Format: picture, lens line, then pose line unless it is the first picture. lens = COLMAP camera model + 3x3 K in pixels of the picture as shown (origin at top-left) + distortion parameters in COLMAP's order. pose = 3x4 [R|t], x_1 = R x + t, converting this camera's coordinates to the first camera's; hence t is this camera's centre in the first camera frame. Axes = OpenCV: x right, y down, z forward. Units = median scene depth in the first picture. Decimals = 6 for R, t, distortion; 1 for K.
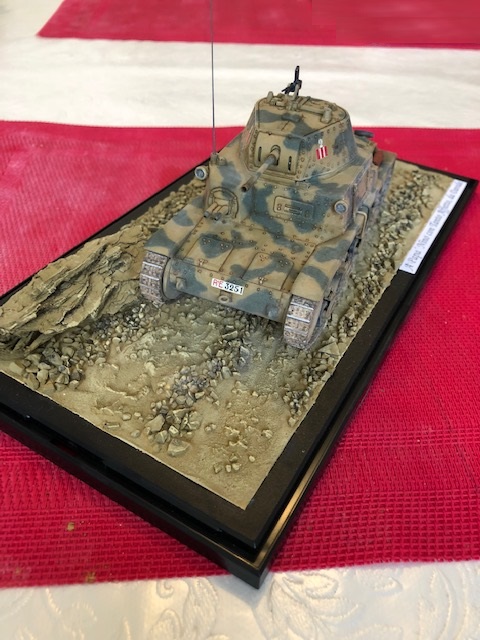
lens RADIAL K [[568.6, 0, 240.0], [0, 568.6, 320.0], [0, 0, 1]] dist [0.007882, 0.007739]
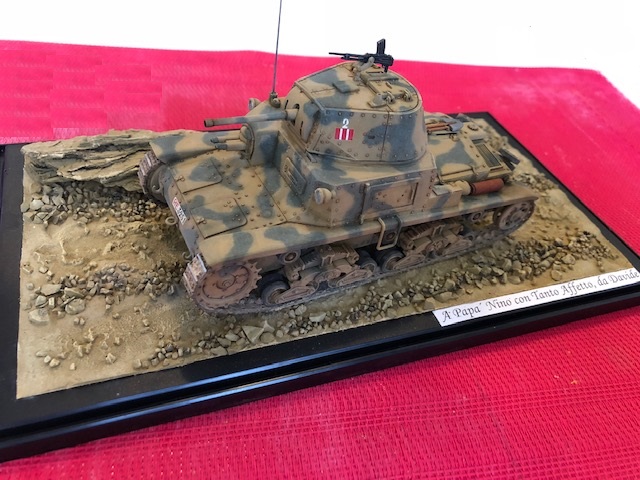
lens RADIAL K [[568.6, 0, 320.0], [0, 568.6, 240.0], [0, 0, 1]] dist [0.007882, 0.007739]
pose [[0.766211, 0.484071, -0.422607, 0.557537], [-0.501403, 0.861695, 0.077948, -0.198844], [0.401891, 0.152171, 0.902955, 0.211182]]
